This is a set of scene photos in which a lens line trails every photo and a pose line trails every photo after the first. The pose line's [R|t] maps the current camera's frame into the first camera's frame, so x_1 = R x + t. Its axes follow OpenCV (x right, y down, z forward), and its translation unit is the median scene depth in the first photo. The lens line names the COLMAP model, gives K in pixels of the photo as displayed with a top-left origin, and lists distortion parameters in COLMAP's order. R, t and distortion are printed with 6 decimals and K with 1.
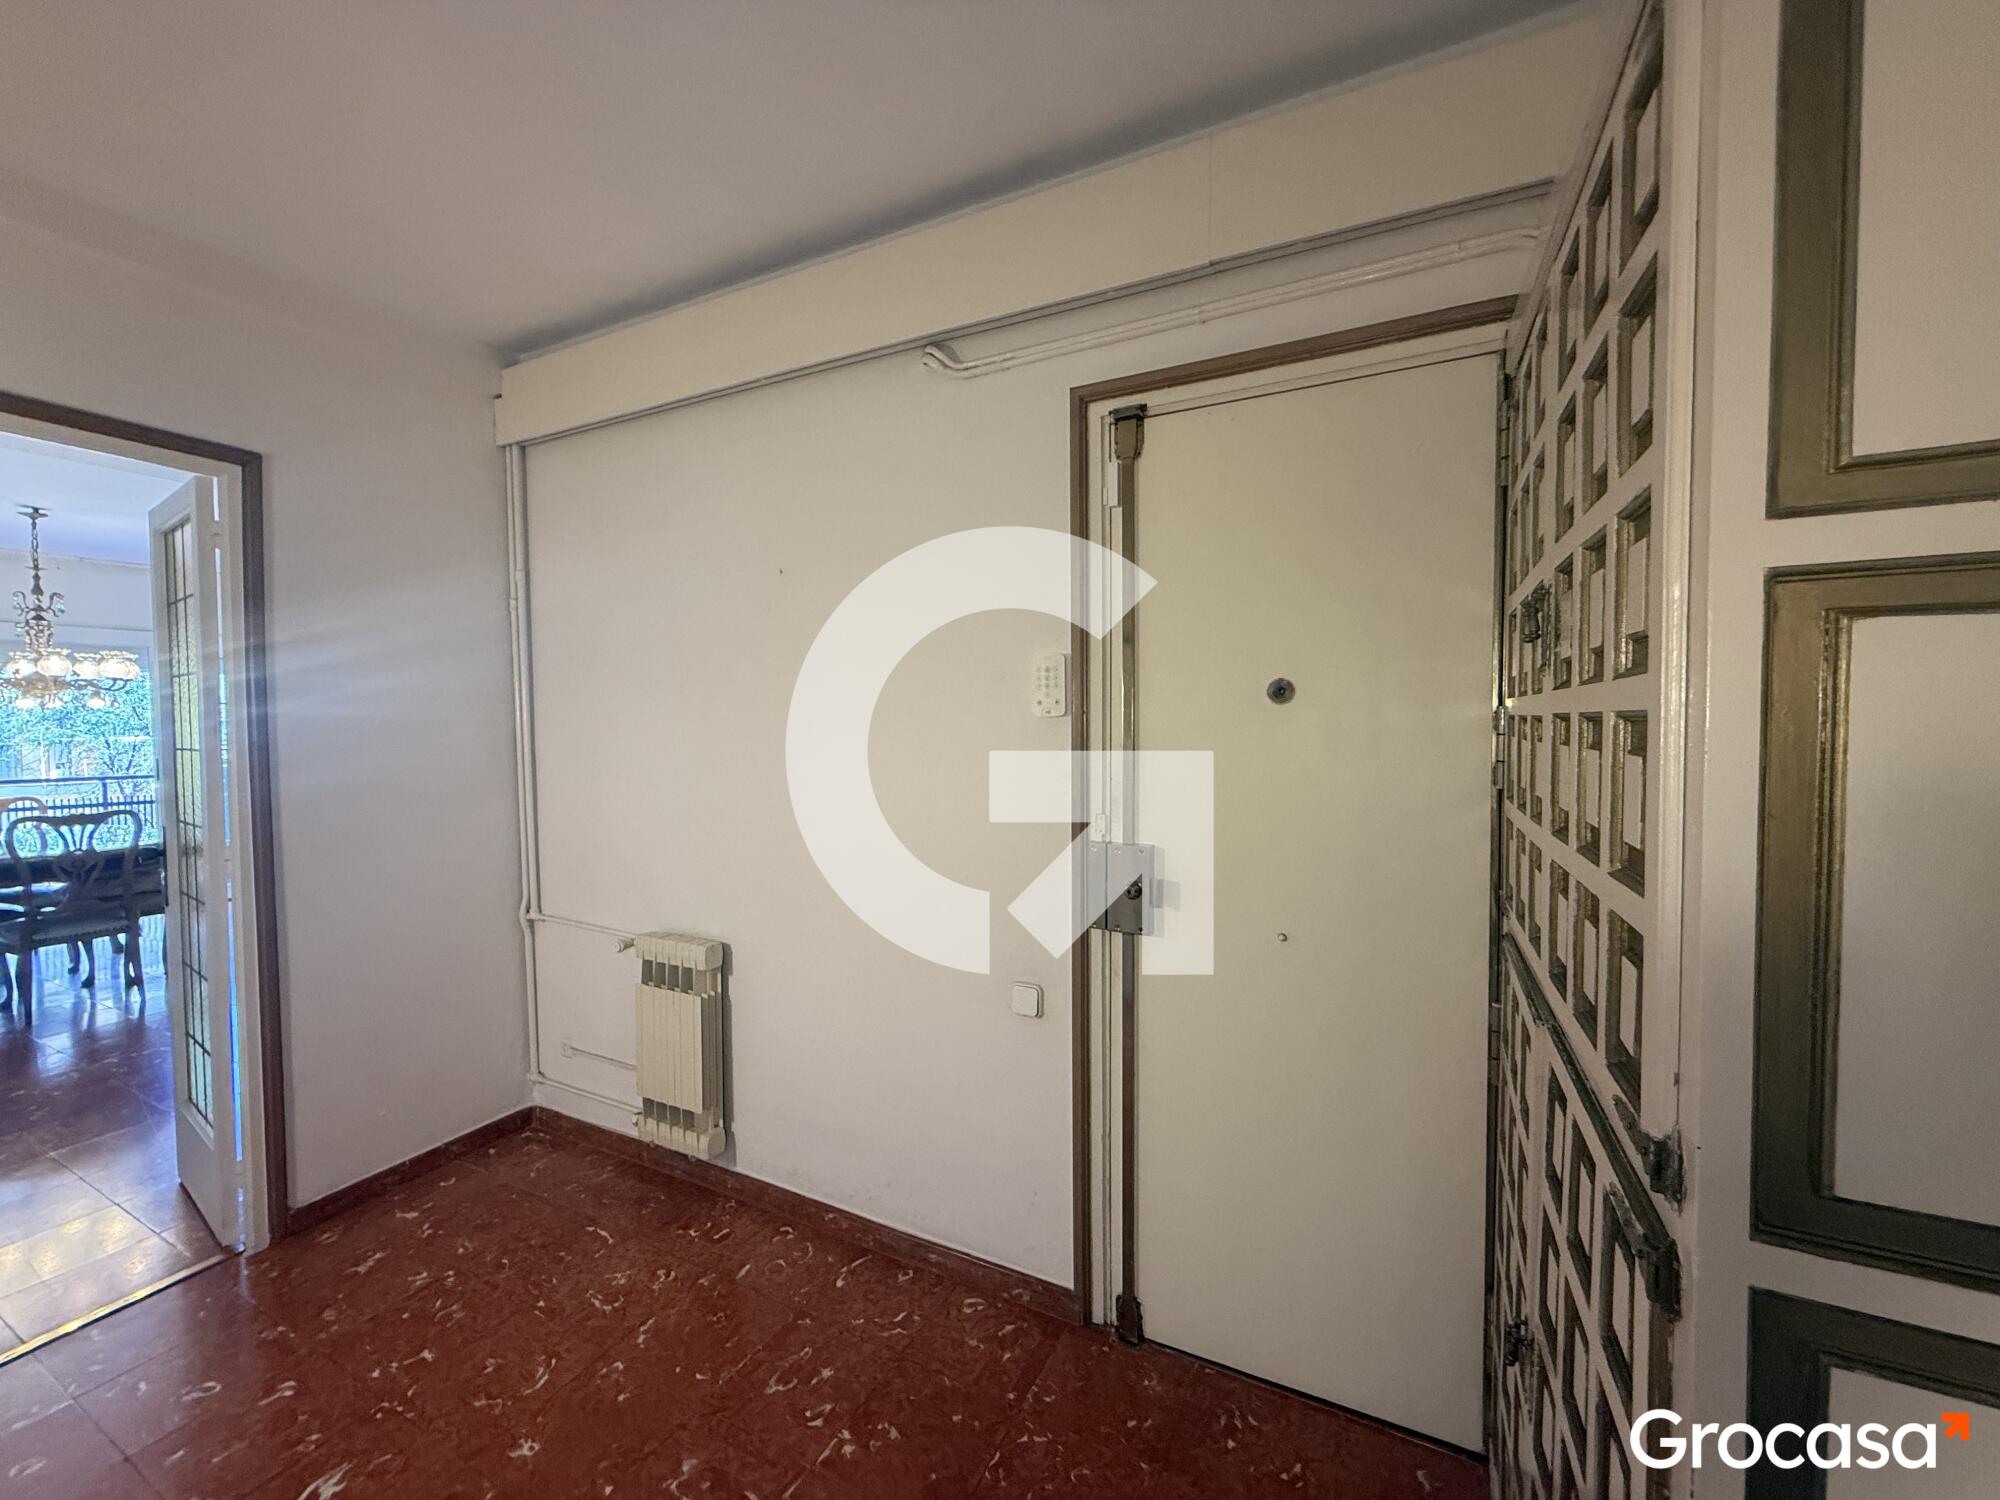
lens RADIAL K [[799.7, 0, 998.5], [0, 799.7, 747.8], [0, 0, 1]] dist [0.000775, -0.000139]
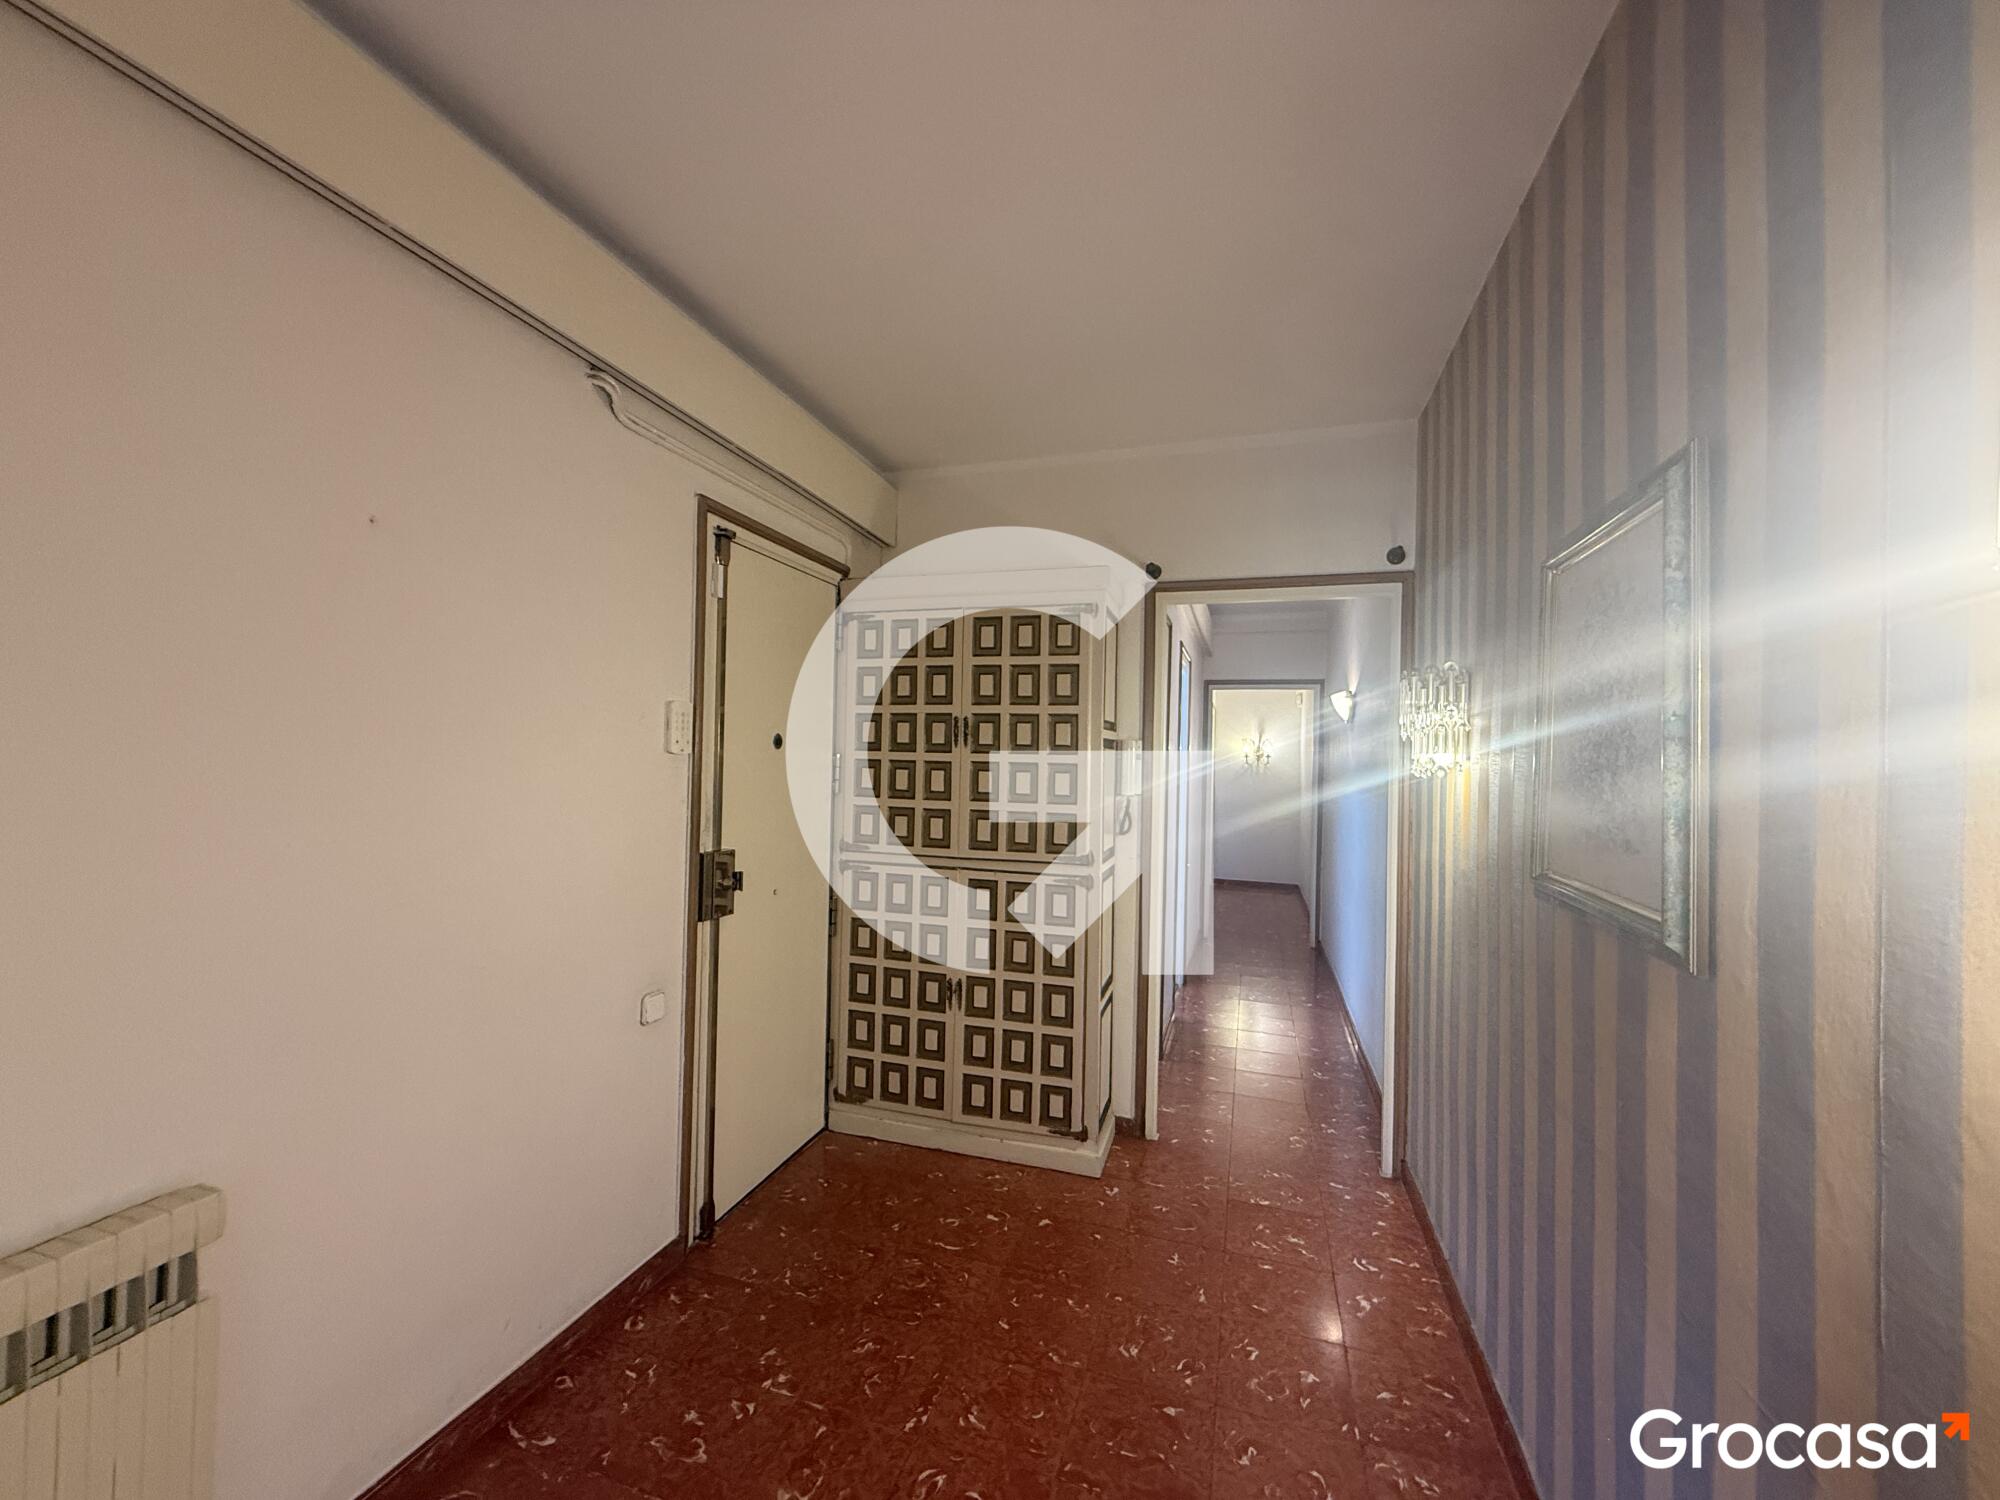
lens RADIAL K [[799.7, 0, 1000.8], [0, 799.7, 750.9], [0, 0, 1]] dist [0.000775, -0.000139]
pose [[-0.173896, 0.010490, 0.984708, -1.219156], [0.013726, 0.999872, -0.008227, -0.028106], [-0.984668, 0.012086, -0.174018, 0.756592]]
